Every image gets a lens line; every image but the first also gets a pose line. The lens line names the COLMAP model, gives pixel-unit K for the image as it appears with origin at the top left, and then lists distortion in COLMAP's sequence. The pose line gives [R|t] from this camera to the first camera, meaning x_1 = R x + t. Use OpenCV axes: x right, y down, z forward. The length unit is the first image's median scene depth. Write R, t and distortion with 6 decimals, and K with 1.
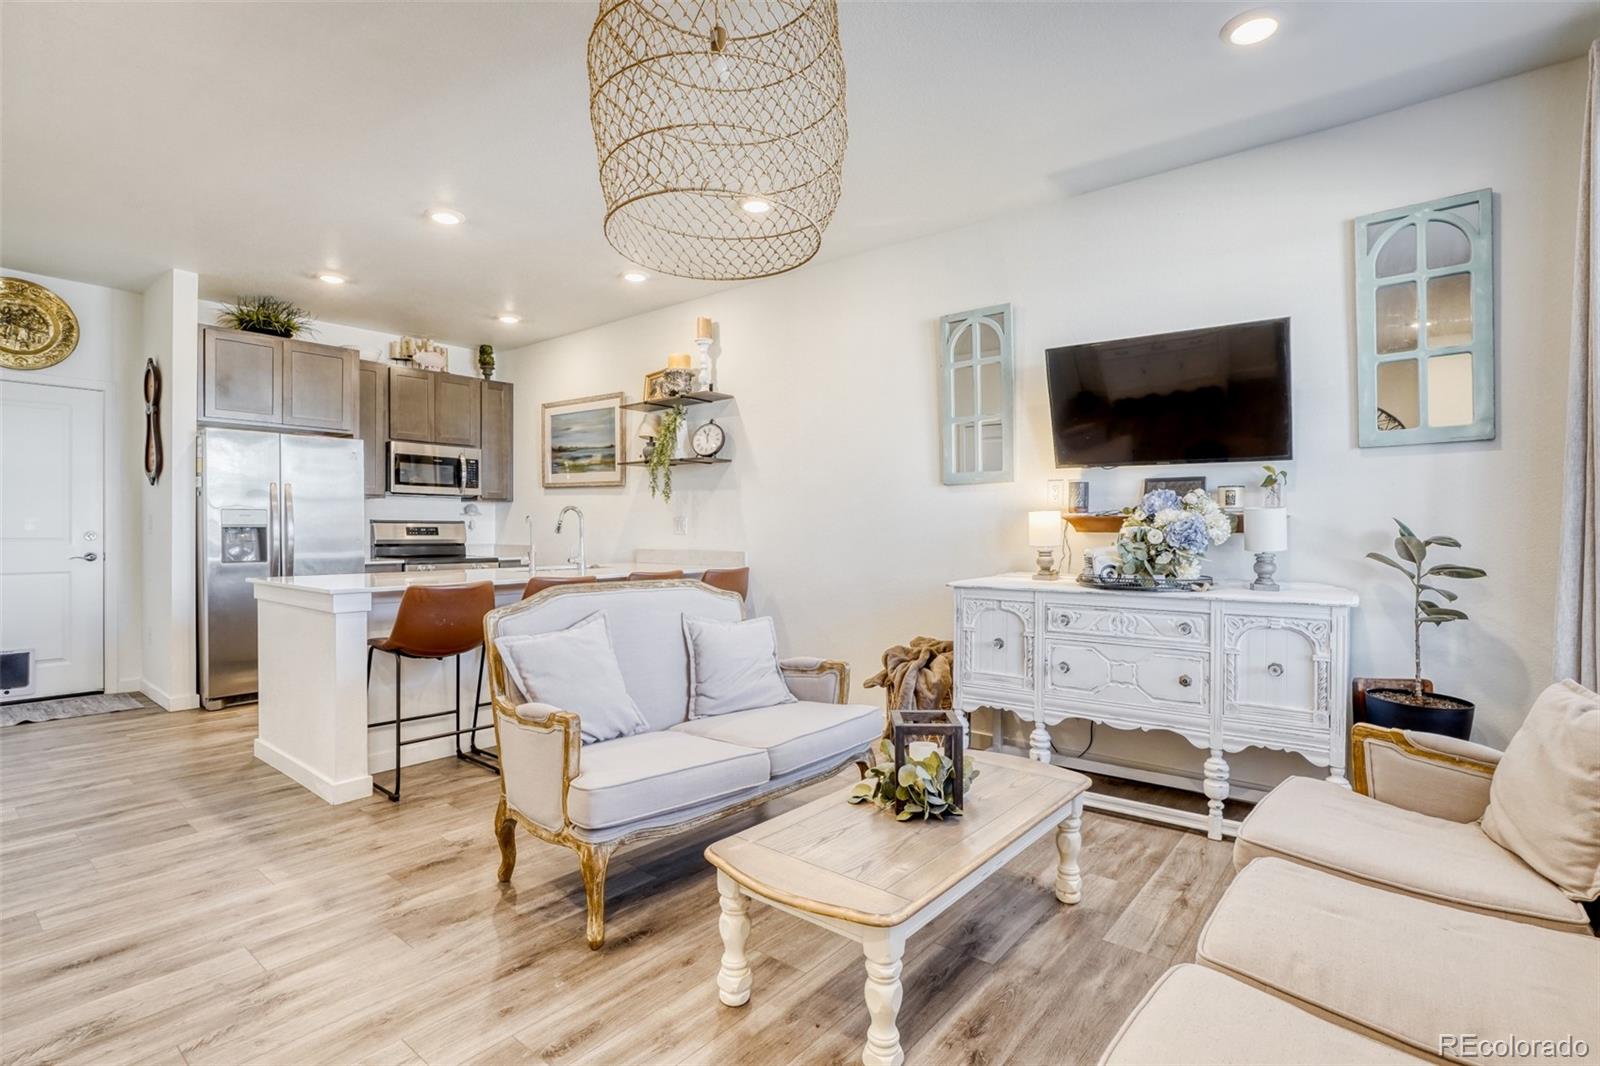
lens RADIAL K [[782.2, 0, 796.9], [0, 782.2, 530.2], [0, 0, 1]] dist [0.005325, 0.001286]
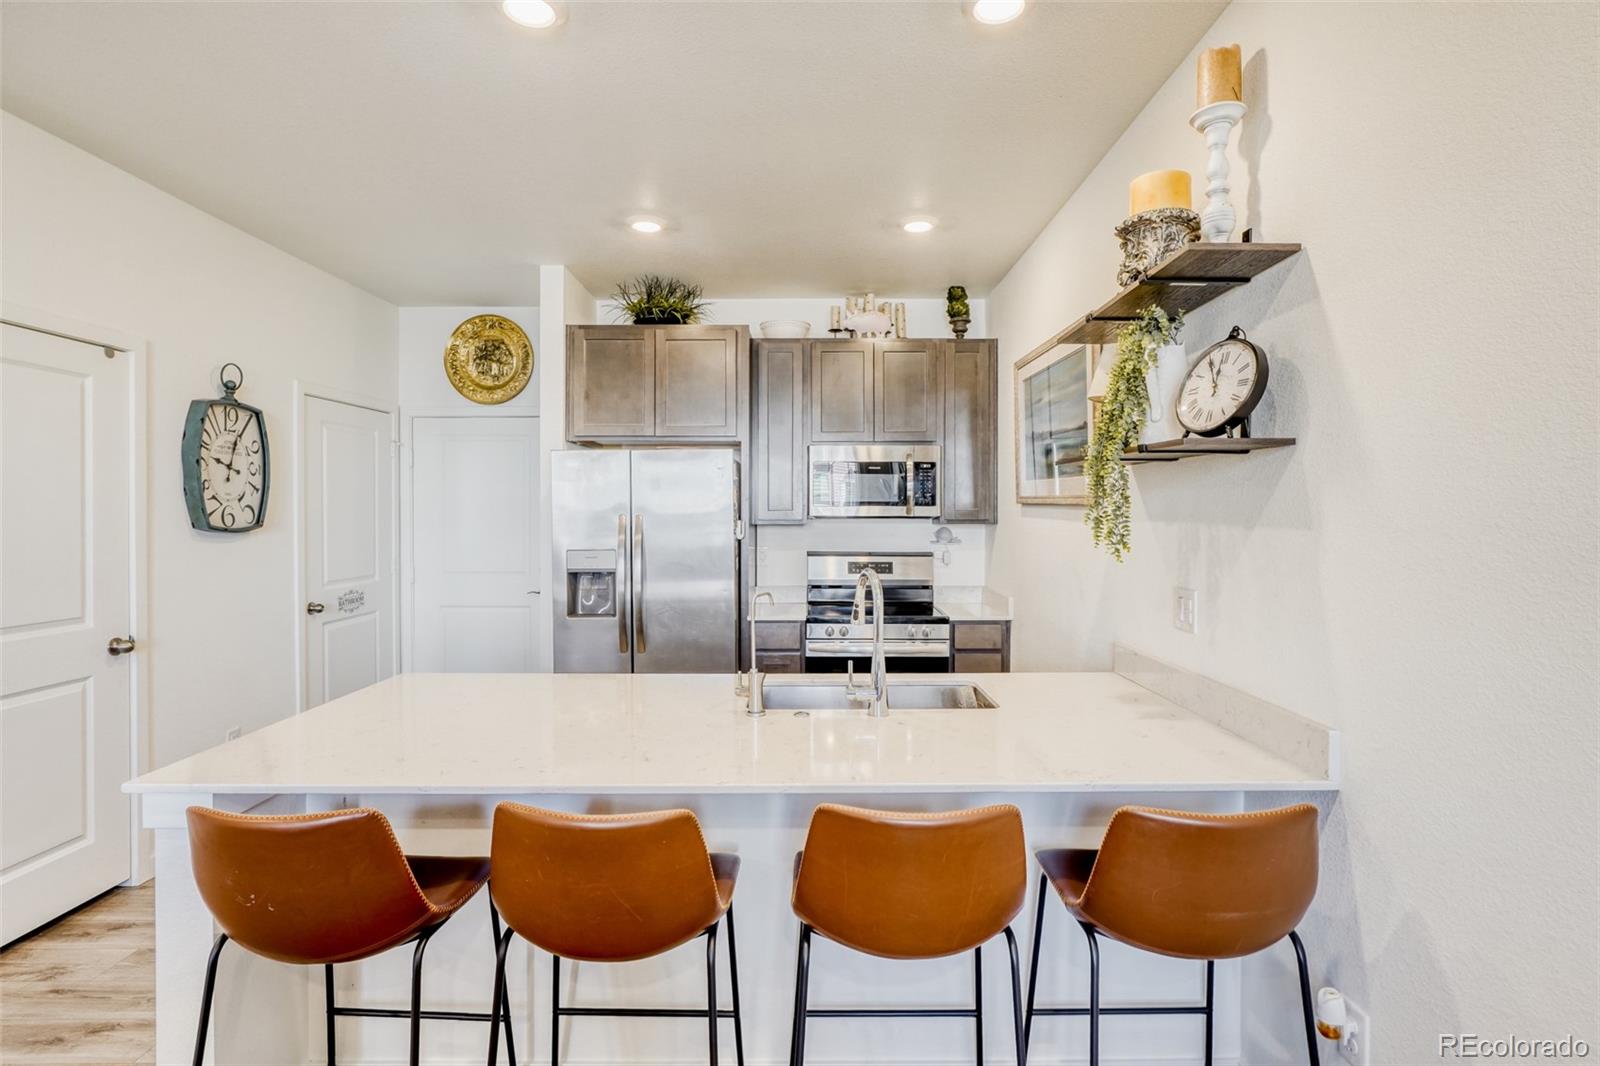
lens RADIAL K [[782.2, 0, 807.9], [0, 782.2, 519.9], [0, 0, 1]] dist [0.005325, 0.001286]
pose [[0.635314, 0.004254, -0.772242, 0.039047], [0.000078, 0.999984, 0.005573, -0.054408], [0.772254, -0.003601, 0.635304, 0.597705]]
